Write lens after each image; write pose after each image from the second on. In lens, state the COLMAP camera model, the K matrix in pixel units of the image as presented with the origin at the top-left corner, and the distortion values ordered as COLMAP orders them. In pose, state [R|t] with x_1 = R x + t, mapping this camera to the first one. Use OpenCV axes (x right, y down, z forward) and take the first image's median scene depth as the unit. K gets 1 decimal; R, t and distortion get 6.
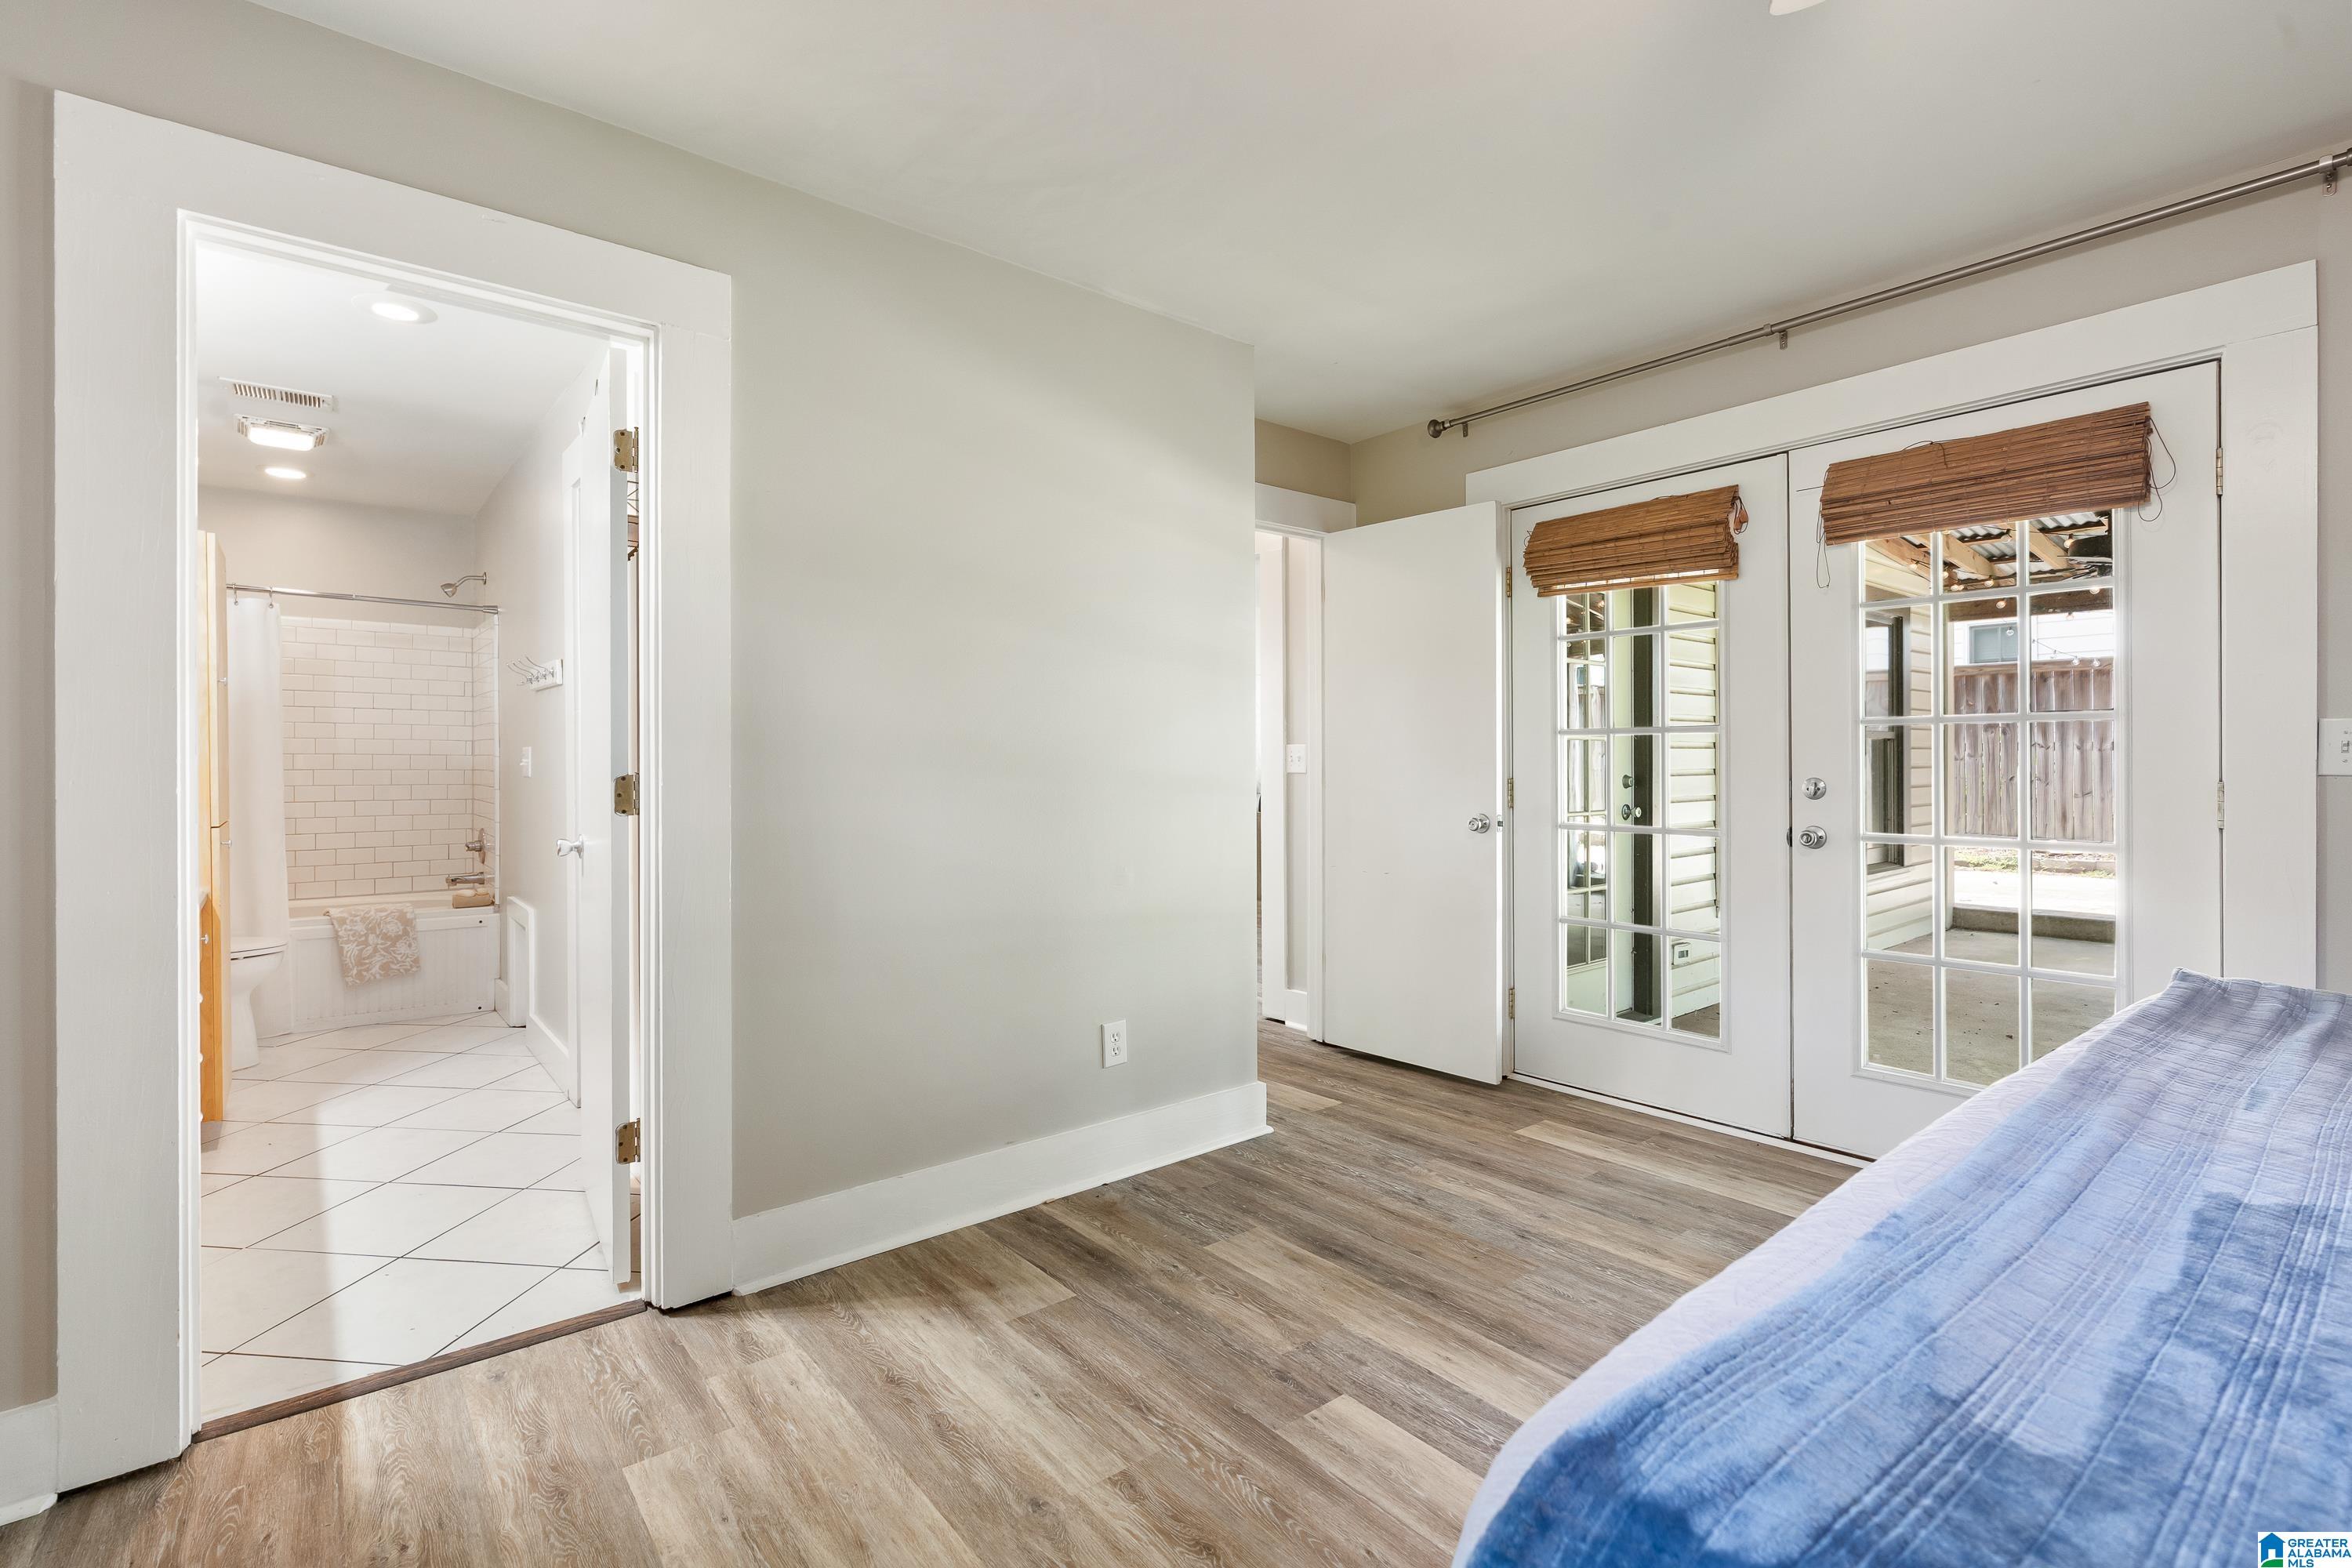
lens RADIAL K [[1080.1, 0, 1199.3], [0, 1080.1, 750.9], [0, 0, 1]] dist [-0.005787, 0.002714]
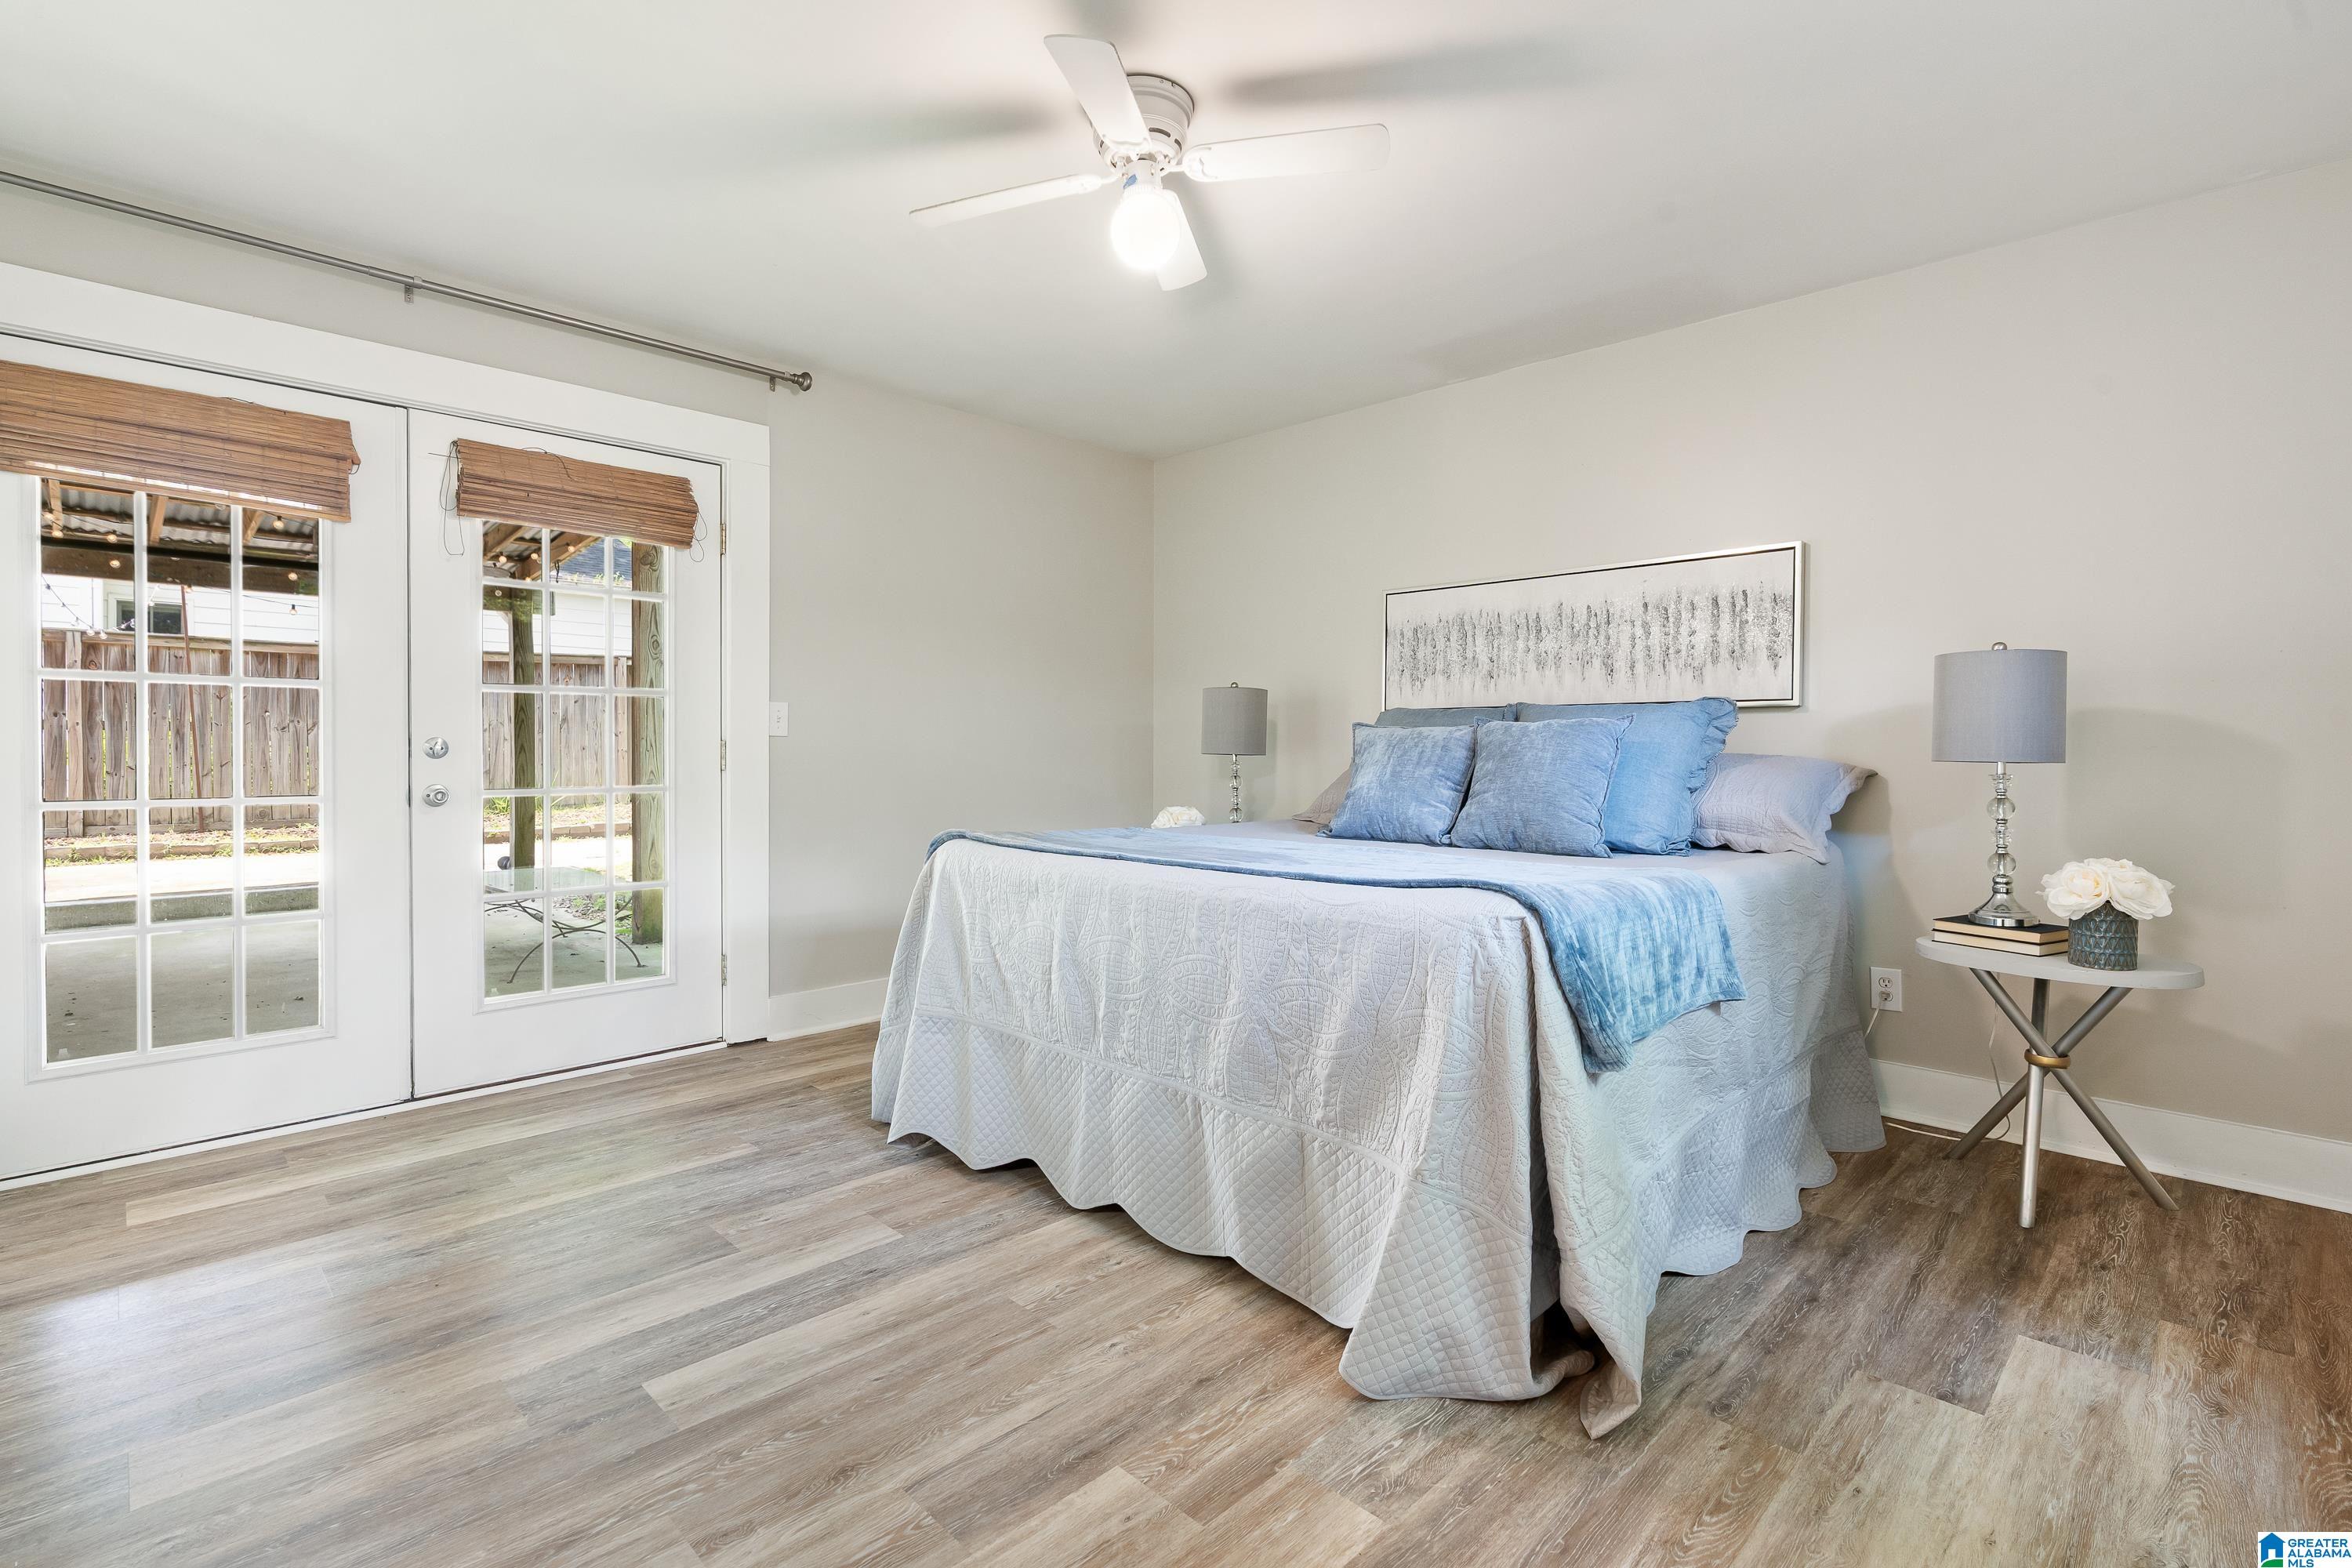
lens RADIAL K [[1080.1, 0, 1161.0], [0, 1080.1, 766.9], [0, 0, 1]] dist [-0.005787, 0.002714]
pose [[-0.092057, -0.009197, 0.995711, -0.510683], [-0.010544, 0.999910, 0.008261, 0.036419], [-0.995698, -0.009738, -0.092146, 0.405696]]
